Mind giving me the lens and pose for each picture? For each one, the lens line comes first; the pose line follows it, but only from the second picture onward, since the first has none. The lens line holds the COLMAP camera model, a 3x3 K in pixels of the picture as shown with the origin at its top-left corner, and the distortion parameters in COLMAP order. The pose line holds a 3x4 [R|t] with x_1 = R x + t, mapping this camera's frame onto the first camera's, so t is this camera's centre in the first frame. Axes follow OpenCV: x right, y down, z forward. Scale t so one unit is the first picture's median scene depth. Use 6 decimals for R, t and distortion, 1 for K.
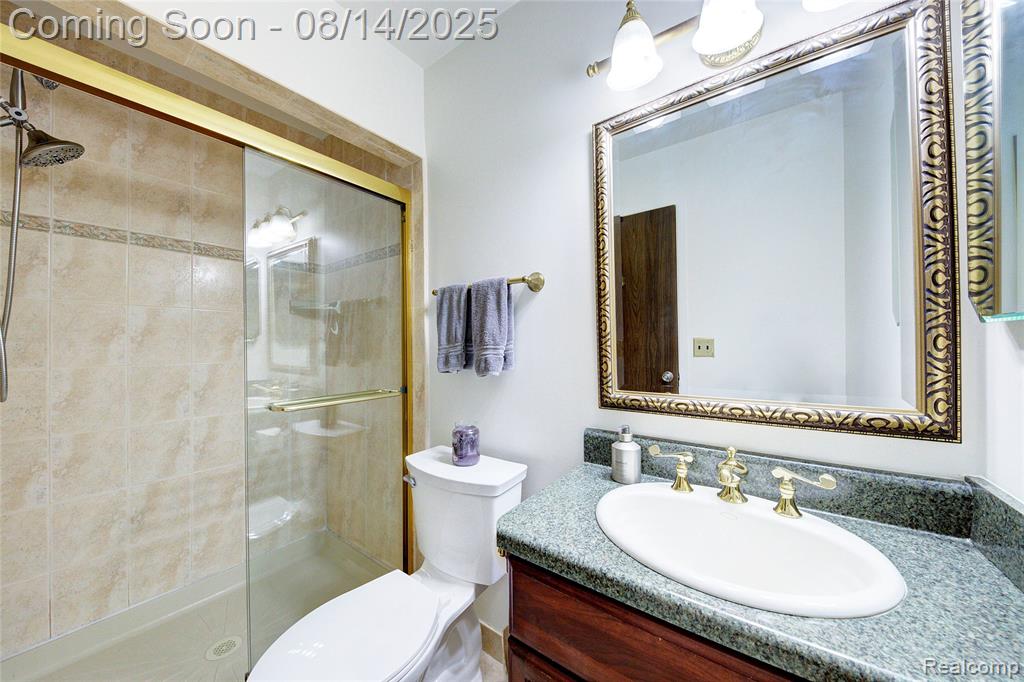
lens RADIAL K [[349.5, 0, 511.8], [0, 349.5, 345.0], [0, 0, 1]] dist [0.001245, -0.003379]
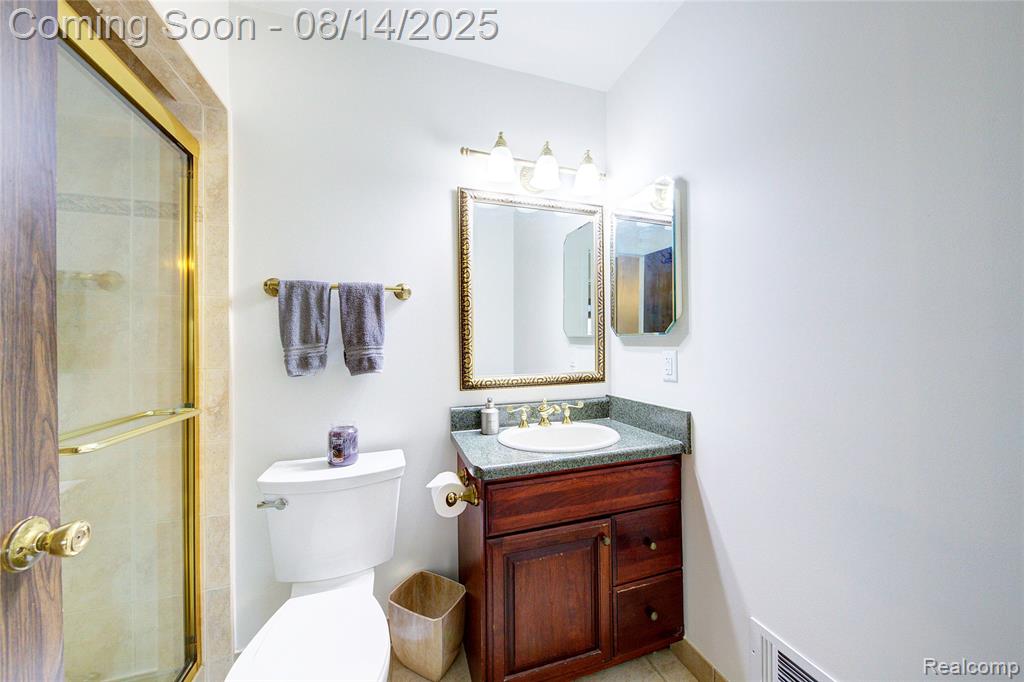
lens RADIAL K [[349.5, 0, 520.1], [0, 349.5, 341.6], [0, 0, 1]] dist [0.001245, -0.003379]
pose [[0.565551, 0.009538, 0.824658, -0.704872], [0.003492, 0.999896, -0.013959, 0.005553], [-0.824706, 0.010774, 0.565459, 0.015878]]
